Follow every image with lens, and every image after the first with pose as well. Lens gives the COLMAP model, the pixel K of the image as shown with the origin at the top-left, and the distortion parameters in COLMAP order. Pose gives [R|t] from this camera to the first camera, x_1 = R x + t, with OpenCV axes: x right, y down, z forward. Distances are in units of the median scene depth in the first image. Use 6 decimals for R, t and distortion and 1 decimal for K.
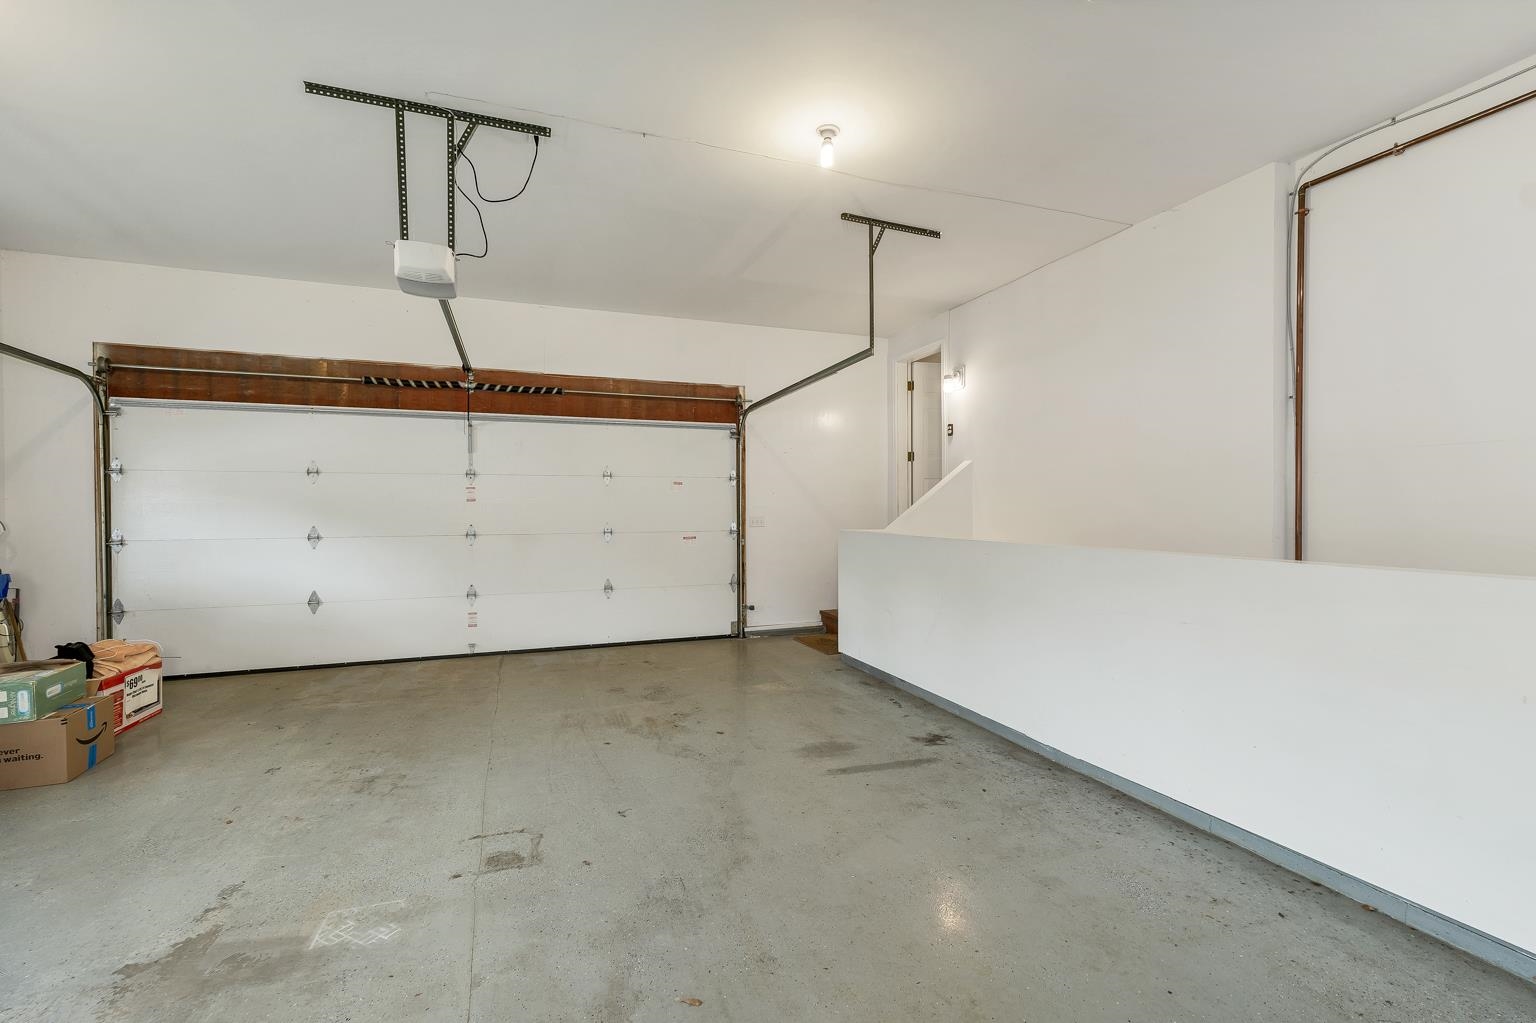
lens RADIAL K [[655.3, 0, 760.3], [0, 655.3, 513.2], [0, 0, 1]] dist [0.002535, 0.000158]
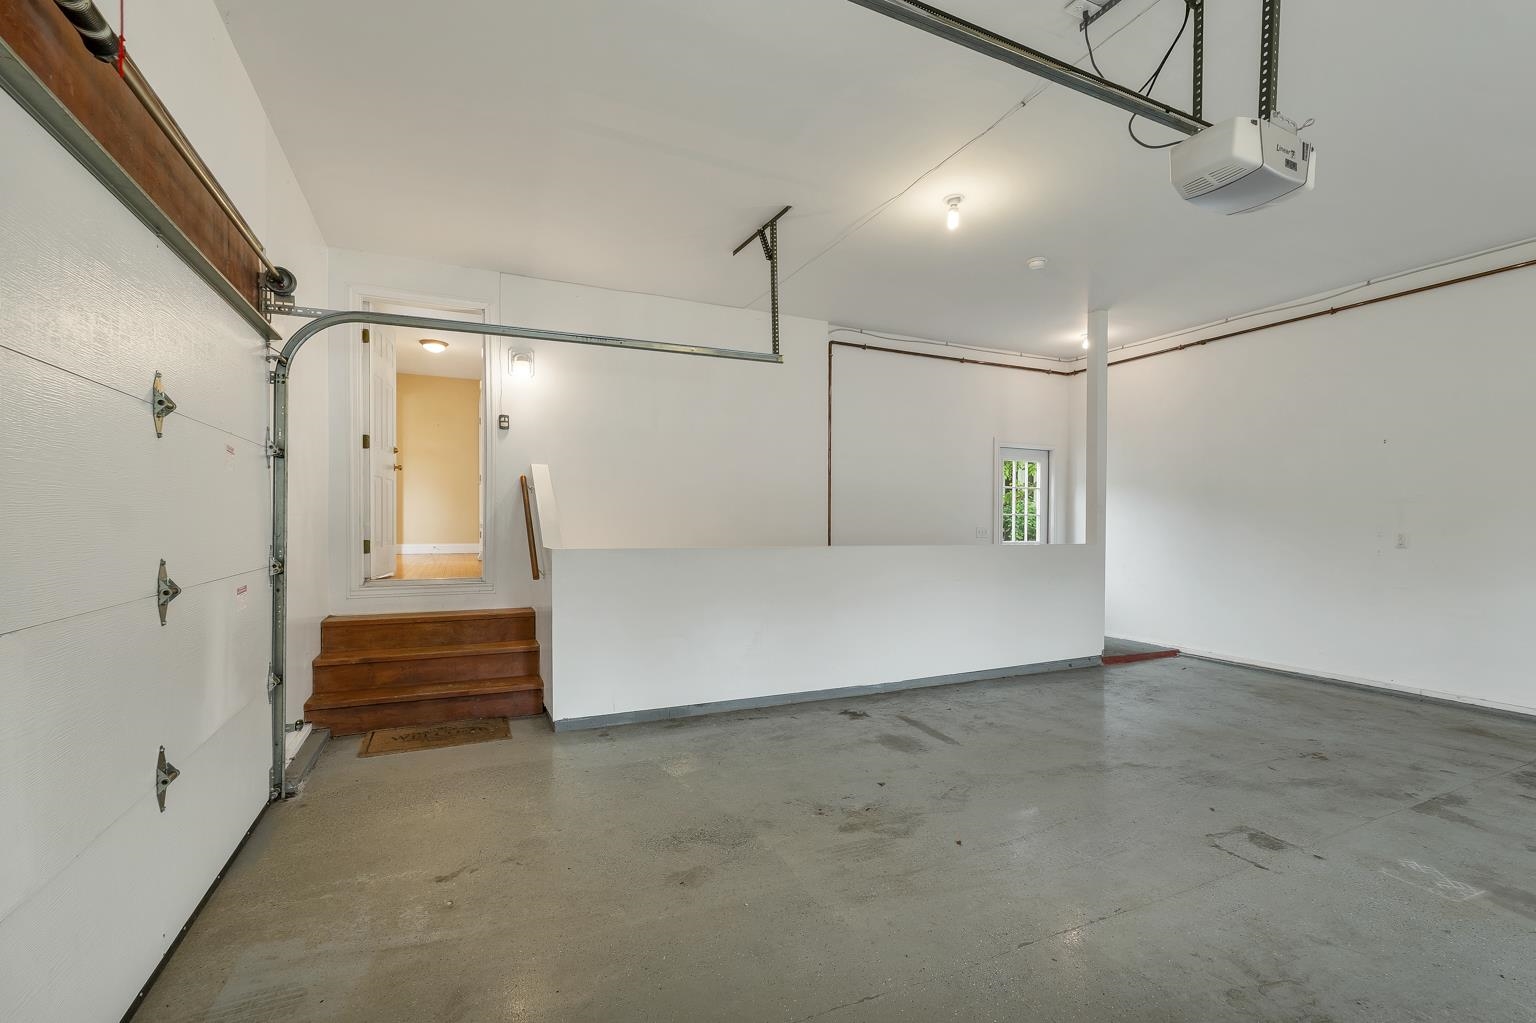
lens RADIAL K [[675.6, 0, 764.1], [0, 675.6, 526.6], [0, 0, 1]] dist [0.001719, 0.000183]
pose [[-0.073442, -0.004136, 0.997291, -1.021681], [0.005262, 0.999976, 0.004535, -0.002494], [-0.997286, 0.005580, -0.073418, 1.348795]]
